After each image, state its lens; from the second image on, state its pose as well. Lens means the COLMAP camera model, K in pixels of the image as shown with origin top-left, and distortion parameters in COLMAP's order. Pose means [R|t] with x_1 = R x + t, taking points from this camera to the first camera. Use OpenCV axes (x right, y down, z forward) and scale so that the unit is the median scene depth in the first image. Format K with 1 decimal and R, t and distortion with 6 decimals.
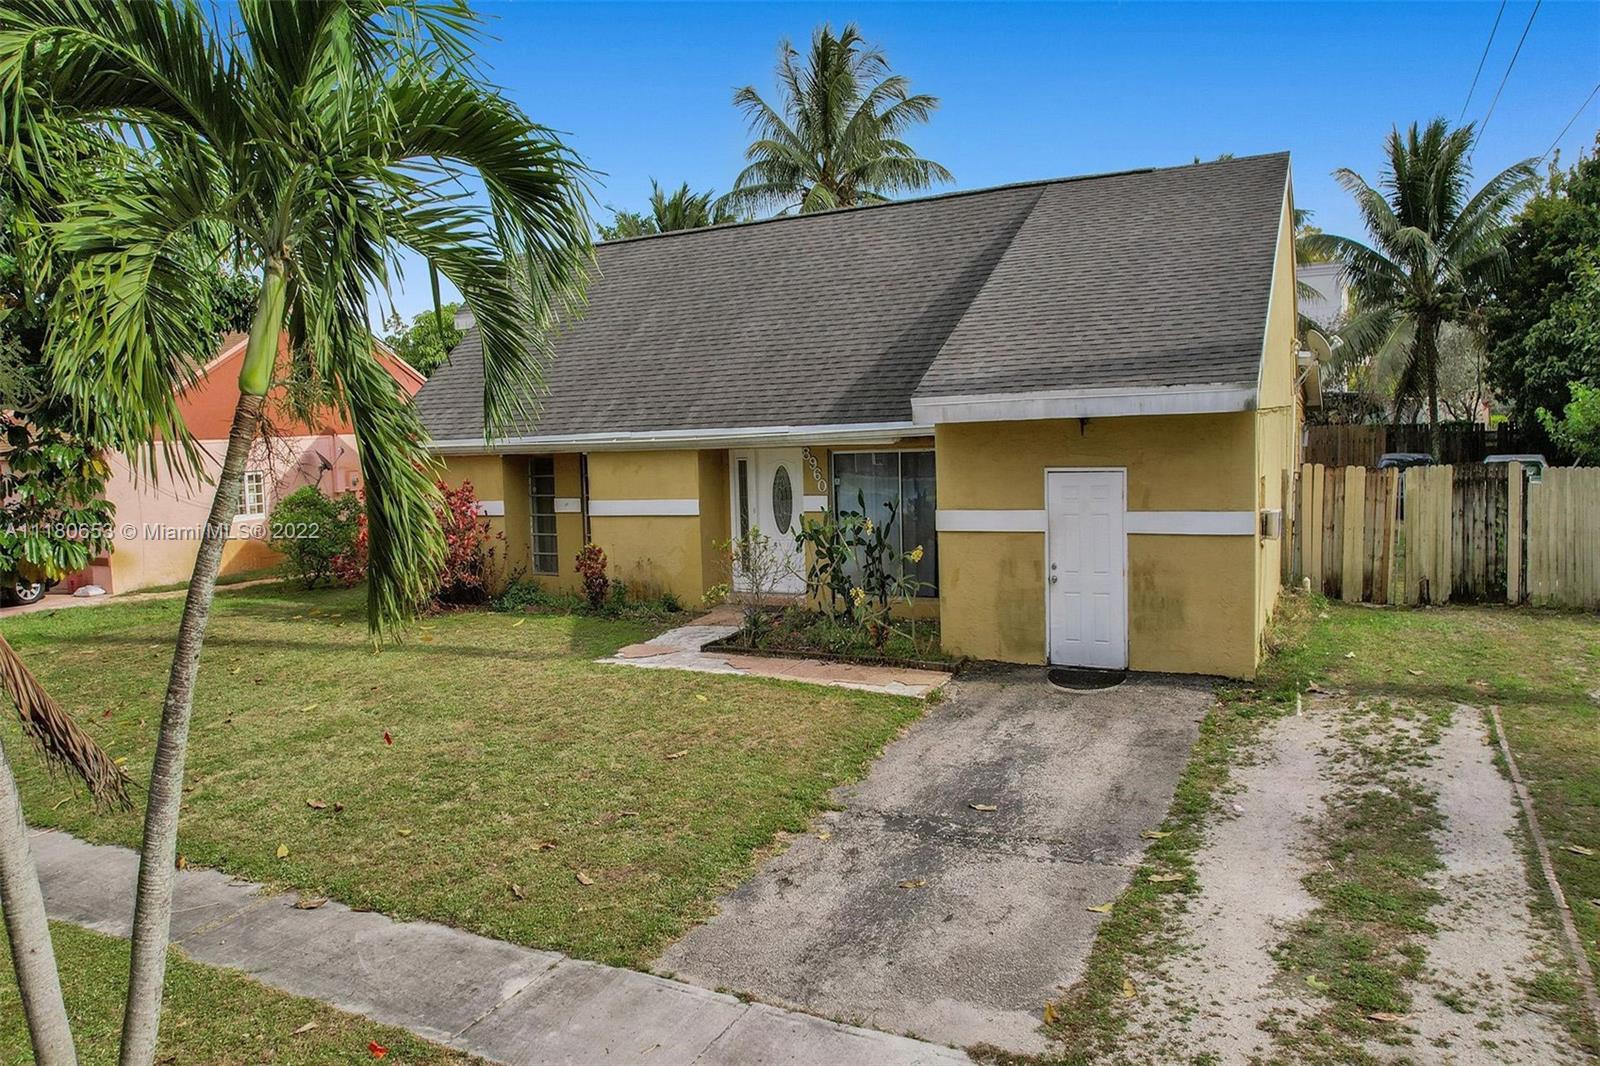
lens RADIAL K [[1080.9, 0, 794.3], [0, 1080.9, 416.2], [0, 0, 1]] dist [-0.060546, 0.039487]
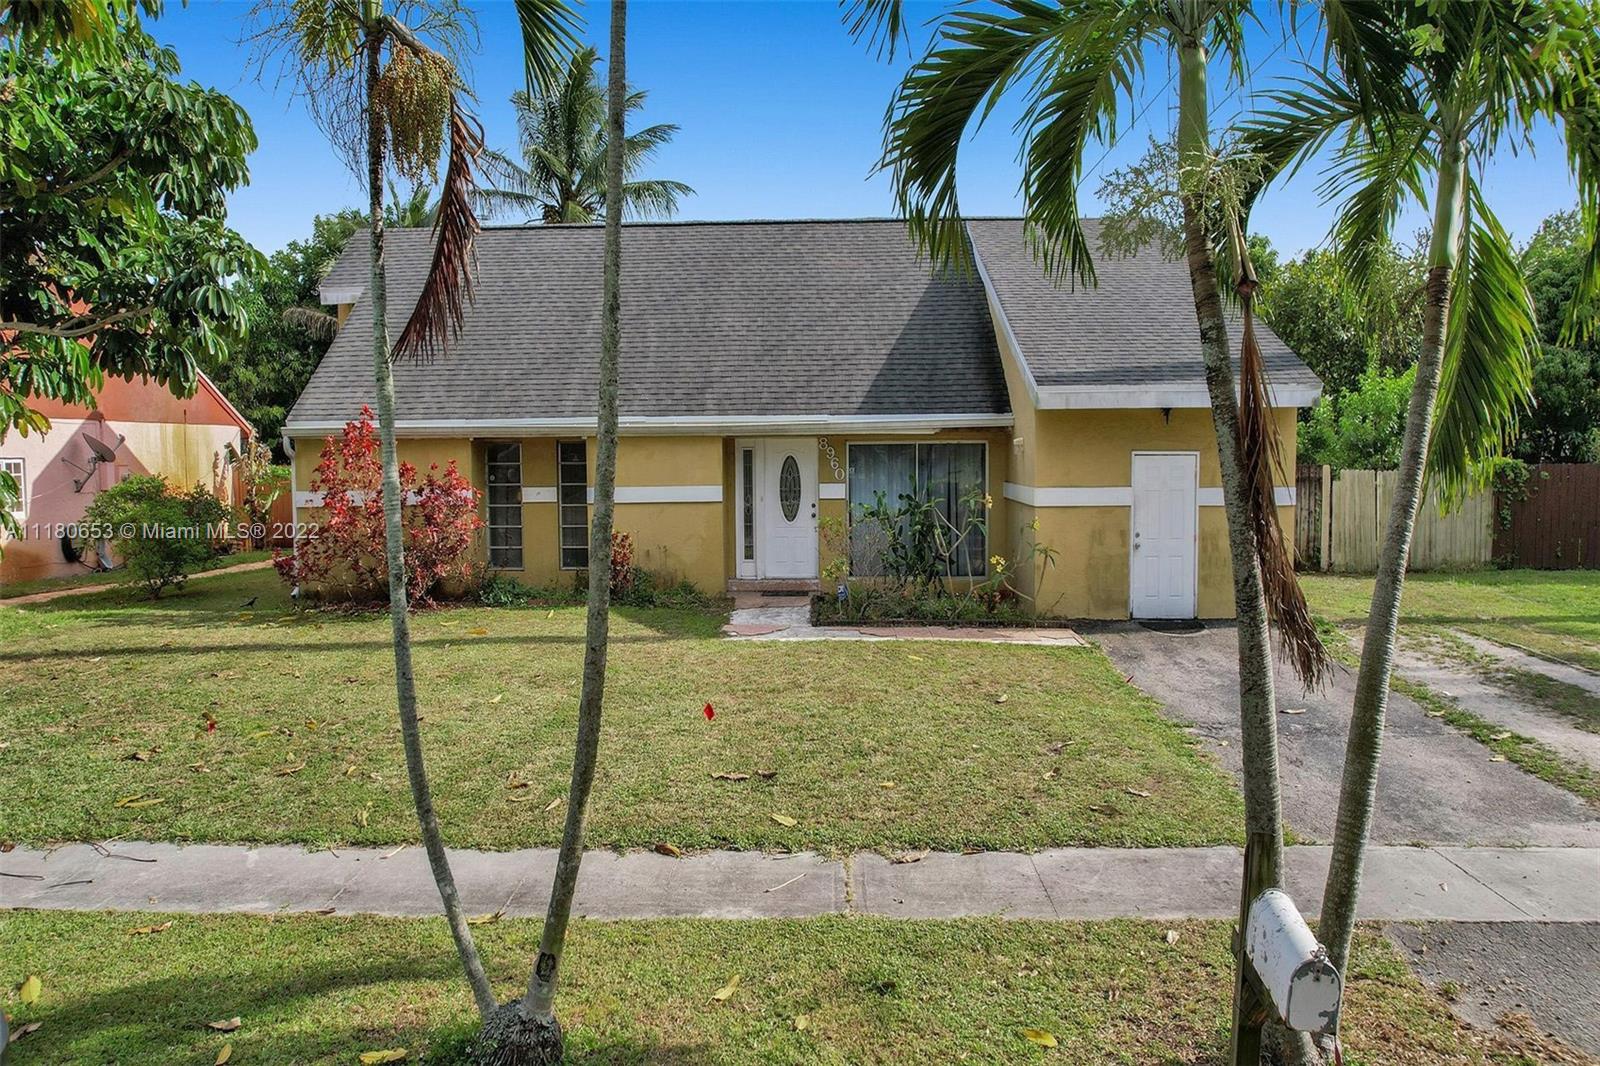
lens RADIAL K [[1031.9, 0, 806.8], [0, 1031.9, 423.7], [0, 0, 1]] dist [-0.049446, 0.032132]
pose [[0.903481, 0.042417, 0.426524, -0.614210], [-0.029530, 0.998887, -0.036785, 0.075129], [-0.427609, 0.020640, 0.903728, 0.142580]]
